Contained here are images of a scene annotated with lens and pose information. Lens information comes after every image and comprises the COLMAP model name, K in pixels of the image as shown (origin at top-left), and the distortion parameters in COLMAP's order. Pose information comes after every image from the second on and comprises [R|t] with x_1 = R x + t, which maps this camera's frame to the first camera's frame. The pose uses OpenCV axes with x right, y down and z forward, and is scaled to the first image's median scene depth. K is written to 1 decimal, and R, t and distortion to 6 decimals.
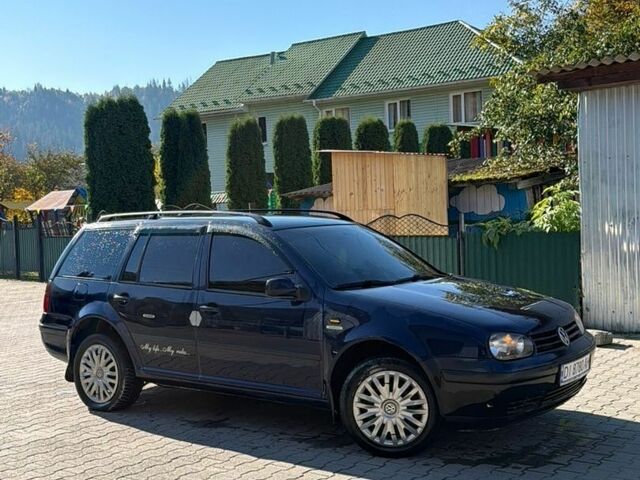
lens RADIAL K [[830.9, 0, 320.0], [0, 830.9, 240.0], [0, 0, 1]] dist [0.110612, 0.009758]
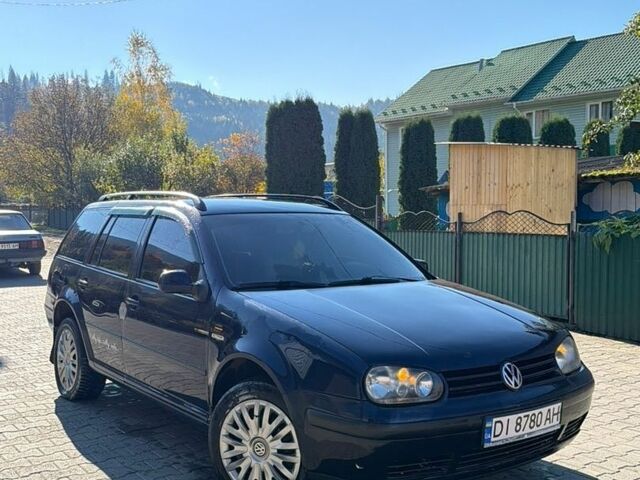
lens RADIAL K [[727.6, 0, 320.0], [0, 727.6, 240.0], [0, 0, 1]] dist [0.160392, -0.348707]
pose [[0.954590, 0.047085, -0.294178, 0.137854], [-0.044174, 0.998887, 0.016537, -0.001867], [0.294629, -0.002791, 0.955608, 0.155070]]
